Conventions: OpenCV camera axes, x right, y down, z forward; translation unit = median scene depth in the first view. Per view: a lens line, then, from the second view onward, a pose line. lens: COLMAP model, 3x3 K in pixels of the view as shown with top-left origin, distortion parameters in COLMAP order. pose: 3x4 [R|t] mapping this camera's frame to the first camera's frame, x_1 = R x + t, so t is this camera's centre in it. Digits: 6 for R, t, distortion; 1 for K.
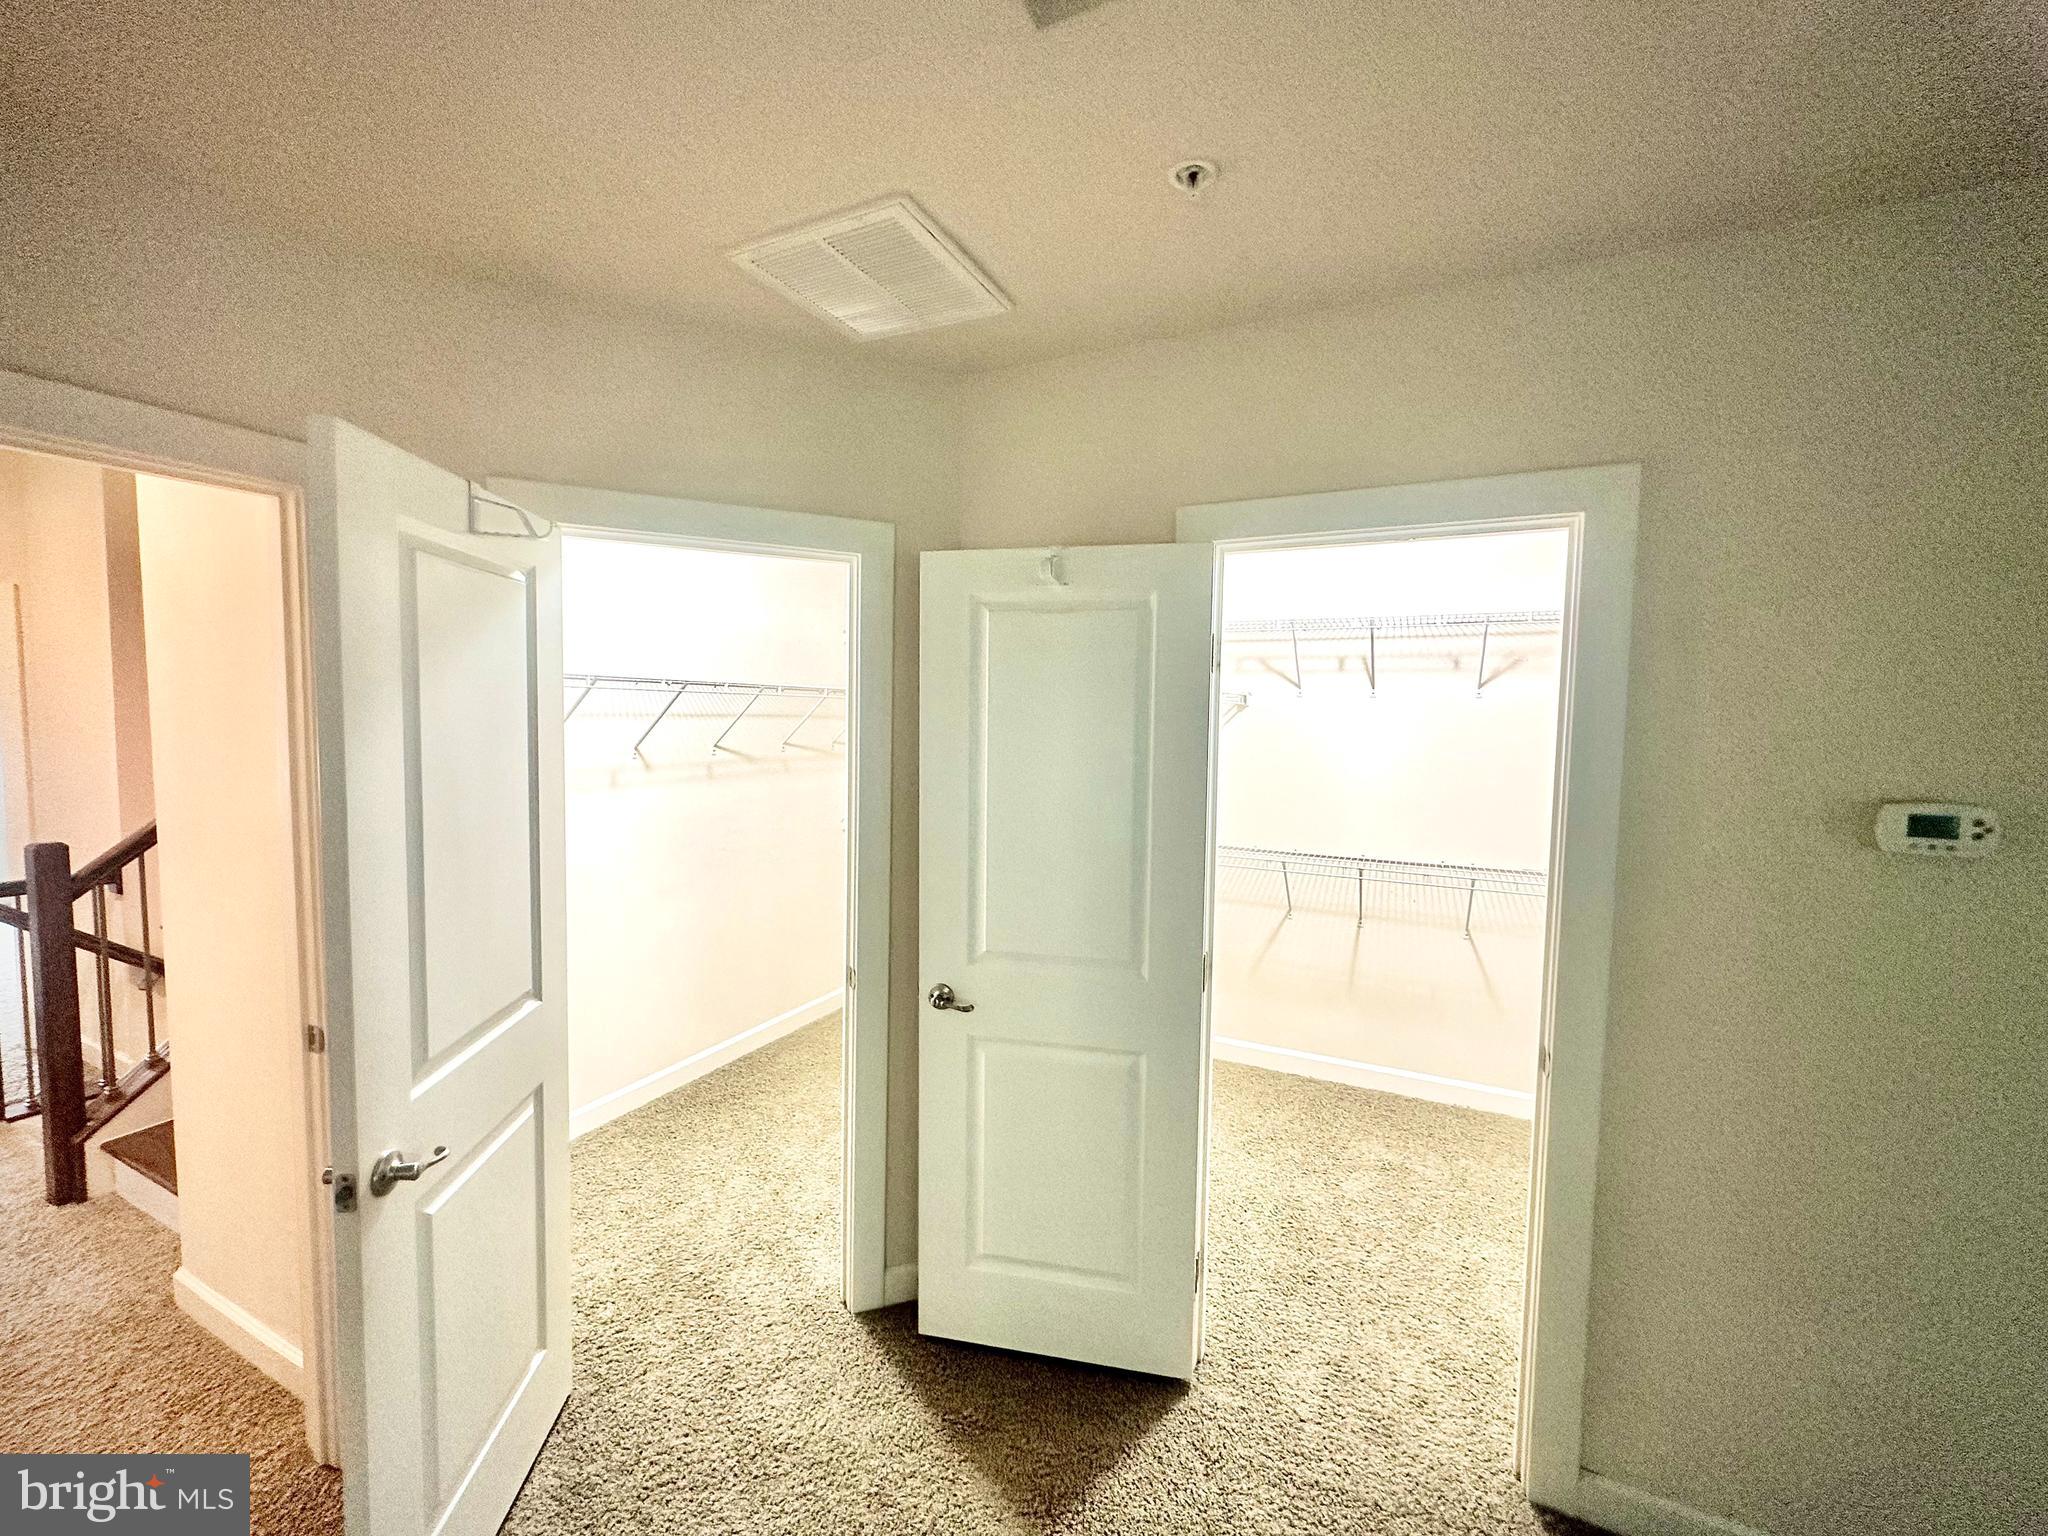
lens RADIAL K [[821.1, 0, 1023.3], [0, 821.1, 766.1], [0, 0, 1]] dist [0.002779, -0.000081]
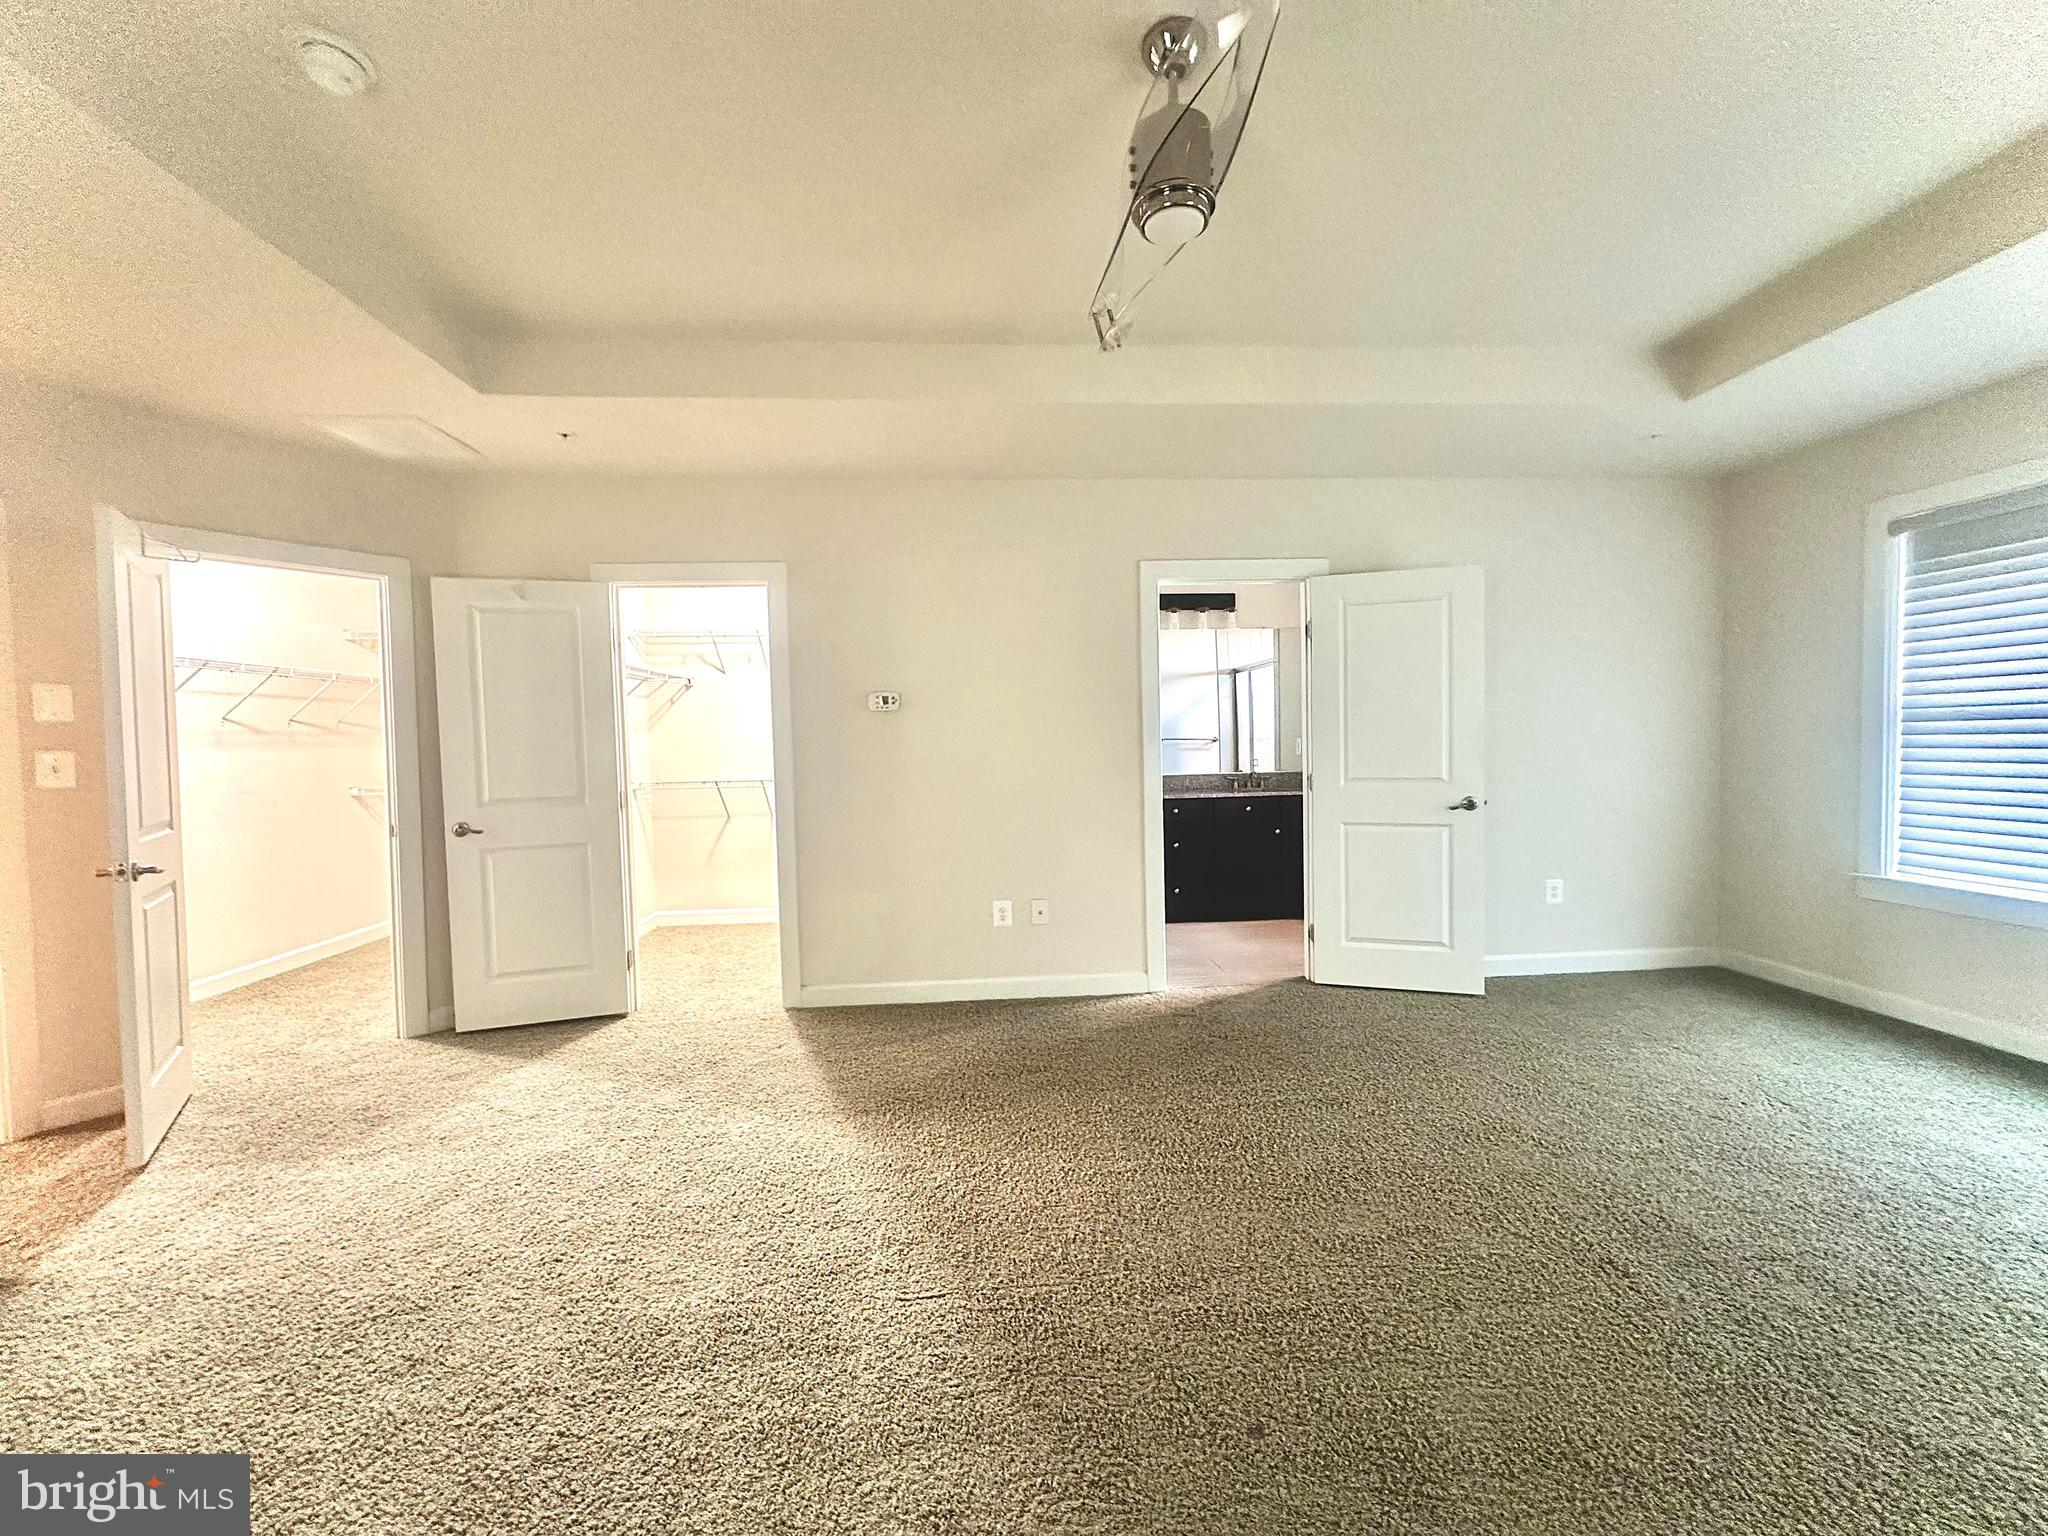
lens RADIAL K [[821.1, 0, 1027.3], [0, 821.1, 770.6], [0, 0, 1]] dist [0.002779, -0.000081]
pose [[0.865973, -0.054748, 0.497085, 0.083797], [0.068232, 0.997629, -0.008991, 0.253673], [-0.495414, 0.041703, 0.867655, -1.140578]]
